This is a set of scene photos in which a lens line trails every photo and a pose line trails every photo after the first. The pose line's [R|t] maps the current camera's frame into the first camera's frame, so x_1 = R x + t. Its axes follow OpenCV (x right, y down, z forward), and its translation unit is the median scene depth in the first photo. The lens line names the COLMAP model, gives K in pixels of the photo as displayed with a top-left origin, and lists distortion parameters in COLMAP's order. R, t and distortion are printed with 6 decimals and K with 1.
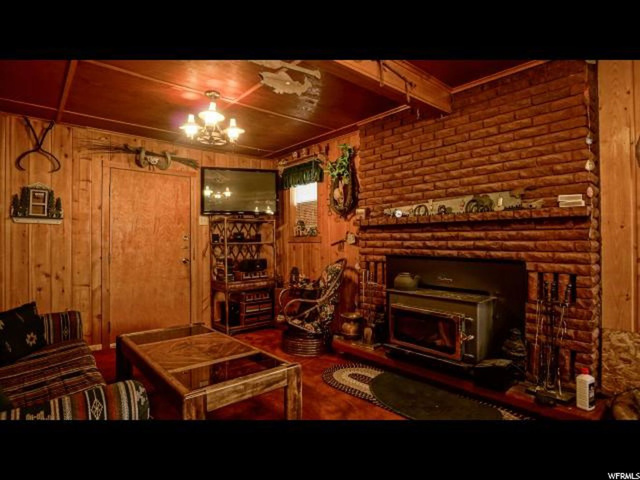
lens RADIAL K [[345.1, 0, 316.3], [0, 345.1, 238.5], [0, 0, 1]] dist [-0.031895, 0.001724]
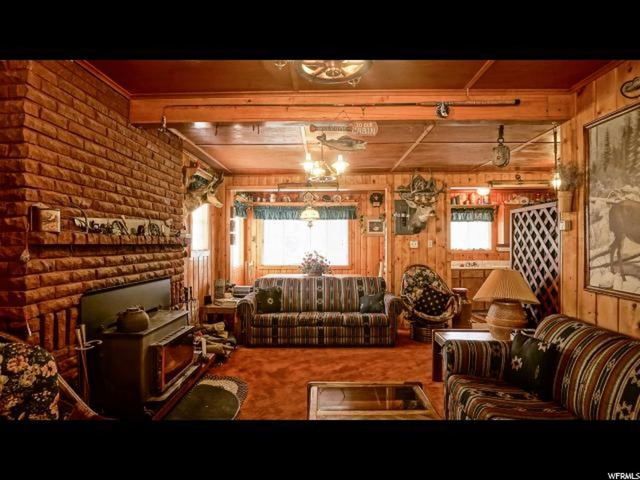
lens RADIAL K [[359.0, 0, 315.8], [0, 359.0, 239.2], [0, 0, 1]] dist [-0.029291, 0.002861]
pose [[-0.741425, 0.012516, 0.670919, -0.559352], [0.000419, 0.999834, -0.018190, -0.037890], [-0.671035, -0.013206, -0.741308, 1.258449]]
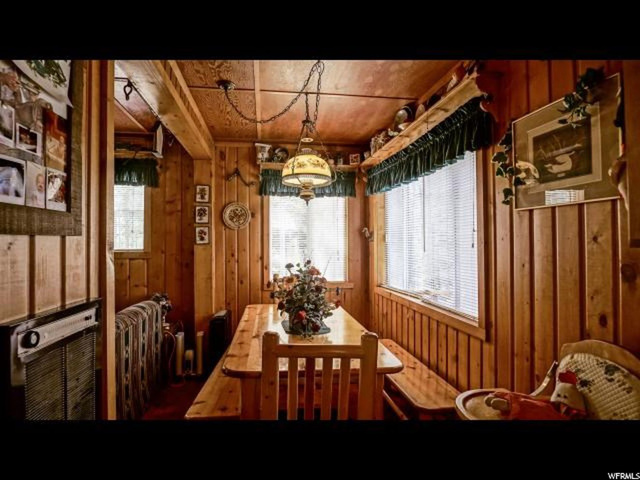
lens RADIAL K [[359.0, 0, 315.8], [0, 359.0, 239.2], [0, 0, 1]] dist [-0.029291, 0.002861]
pose [[0.537230, 0.016477, 0.843275, 0.196501], [-0.009342, 0.999864, -0.013585, -0.046418], [-0.843384, -0.000579, 0.537311, -0.748779]]
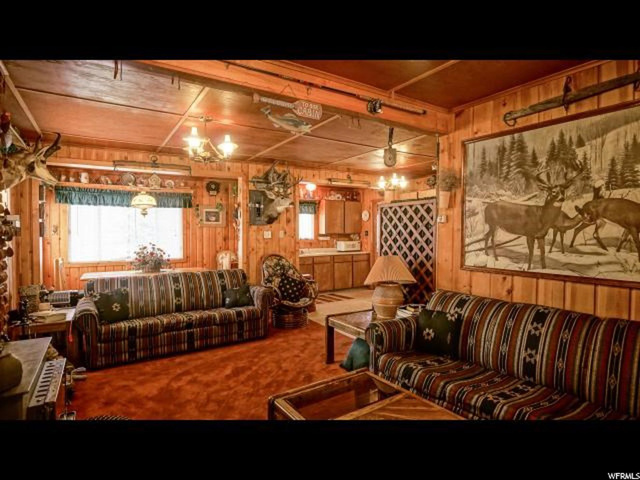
lens RADIAL K [[345.1, 0, 316.3], [0, 345.1, 238.5], [0, 0, 1]] dist [-0.031895, 0.001724]
pose [[-0.990658, 0.007839, 0.136141, -0.208459], [0.009276, 0.999908, 0.009924, -0.040457], [-0.136051, 0.011094, -0.990640, 1.303531]]
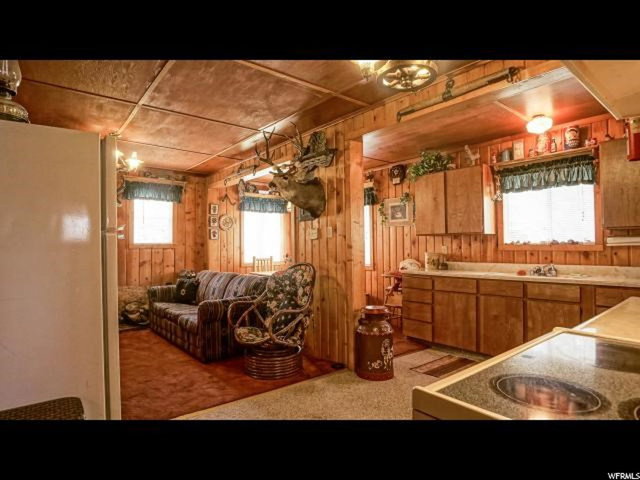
lens RADIAL K [[359.0, 0, 315.8], [0, 359.0, 239.2], [0, 0, 1]] dist [-0.029291, 0.002861]
pose [[0.028566, 0.023195, 0.999323, -0.959723], [0.000475, 0.999730, -0.023218, 0.002811], [-0.999592, 0.001137, 0.028548, -0.427267]]
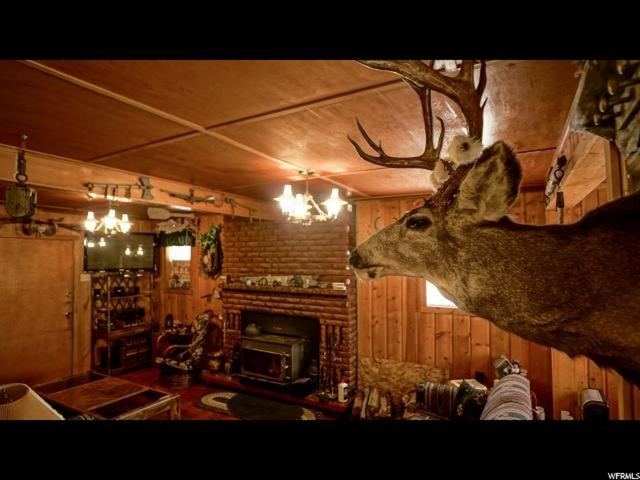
lens RADIAL K [[358.6, 0, 310.5], [0, 358.6, 241.5], [0, 0, 1]] dist [-0.035075, 0.000669]
pose [[0.944715, 0.013913, 0.327598, -0.013292], [-0.002169, 0.999343, -0.036188, -0.191495], [-0.327886, 0.033477, 0.944124, -0.520931]]
